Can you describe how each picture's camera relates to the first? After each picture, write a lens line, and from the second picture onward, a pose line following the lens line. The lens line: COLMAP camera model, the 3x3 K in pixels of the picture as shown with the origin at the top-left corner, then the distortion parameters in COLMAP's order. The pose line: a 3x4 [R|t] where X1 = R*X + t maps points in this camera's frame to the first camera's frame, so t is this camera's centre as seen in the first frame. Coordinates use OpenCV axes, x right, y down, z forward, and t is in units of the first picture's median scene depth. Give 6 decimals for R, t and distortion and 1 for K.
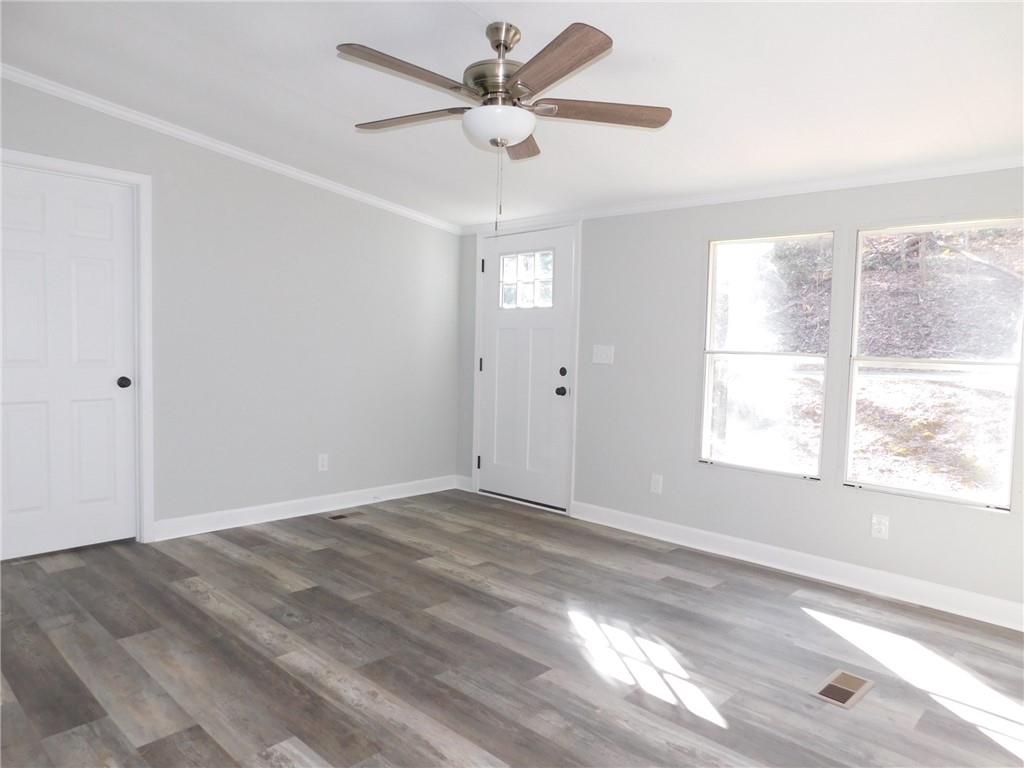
lens RADIAL K [[681.7, 0, 508.4], [0, 681.7, 387.4], [0, 0, 1]] dist [-0.055450, 0.054299]
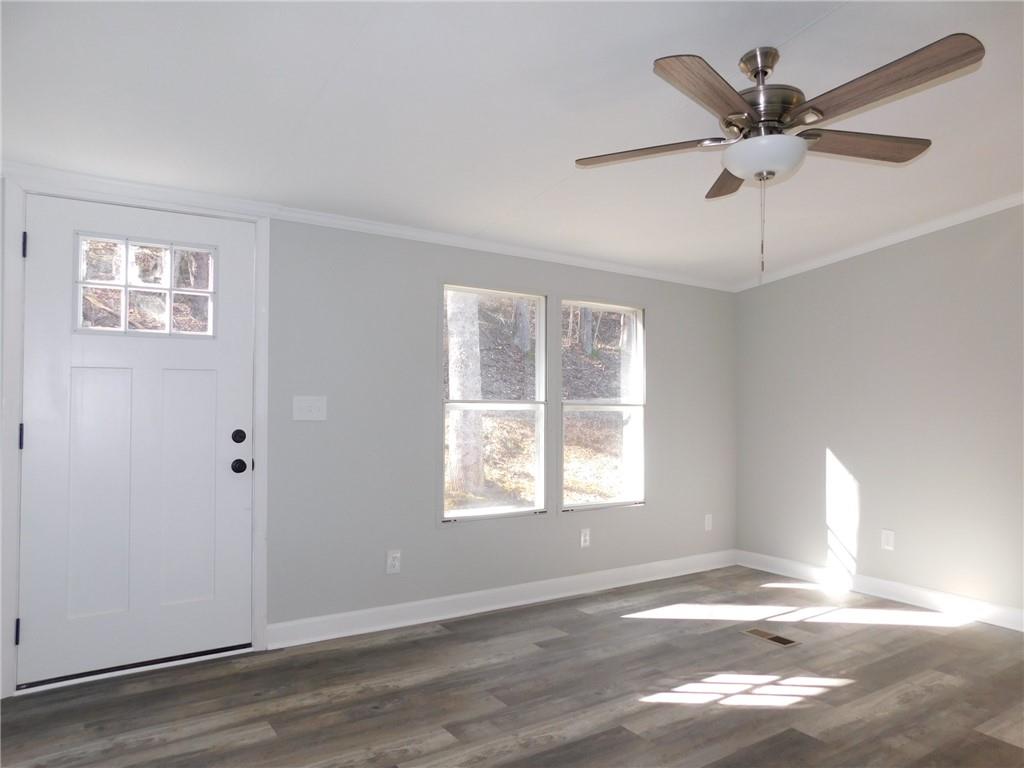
lens RADIAL K [[681.7, 0, 508.4], [0, 681.7, 387.4], [0, 0, 1]] dist [-0.055450, 0.054299]
pose [[0.218996, 0.002391, 0.975723, -0.710166], [0.061137, 0.997998, -0.016167, -0.061827], [-0.973809, 0.063194, 0.218411, 0.841586]]
